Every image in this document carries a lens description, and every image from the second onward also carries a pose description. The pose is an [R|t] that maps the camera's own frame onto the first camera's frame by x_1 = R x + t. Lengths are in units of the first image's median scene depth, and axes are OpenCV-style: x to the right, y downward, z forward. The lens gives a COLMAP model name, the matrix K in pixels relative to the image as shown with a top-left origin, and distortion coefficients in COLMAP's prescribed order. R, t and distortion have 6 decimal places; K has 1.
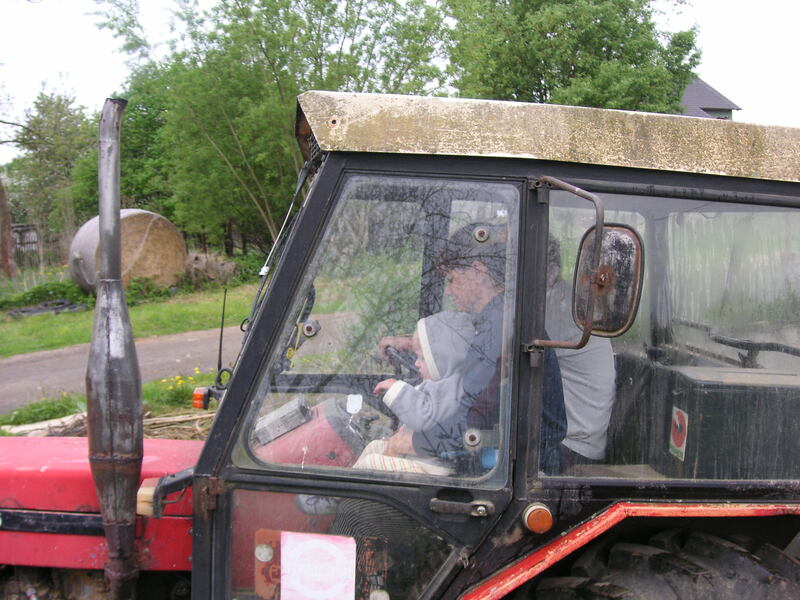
lens RADIAL K [[960.2, 0, 443.9], [0, 960.2, 305.3], [0, 0, 1]] dist [-0.148925, 0.000000]
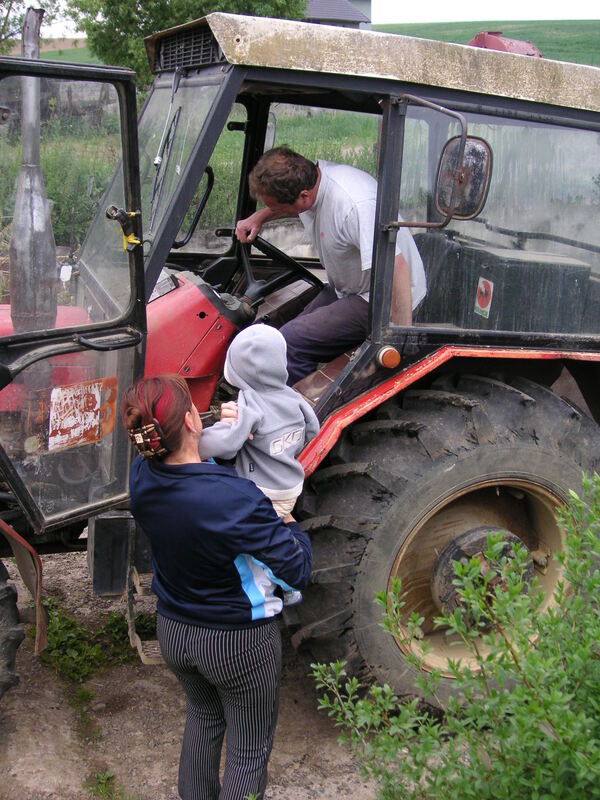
lens RADIAL K [[960.2, 0, 298.4], [0, 960.2, 404.7], [0, 0, 1]] dist [-0.148925, 0.000000]
pose [[0.982981, -0.010456, 0.183410, -0.265025], [-0.028026, 0.978157, 0.205967, 0.015686], [-0.181558, -0.207602, 0.961217, -0.272998]]
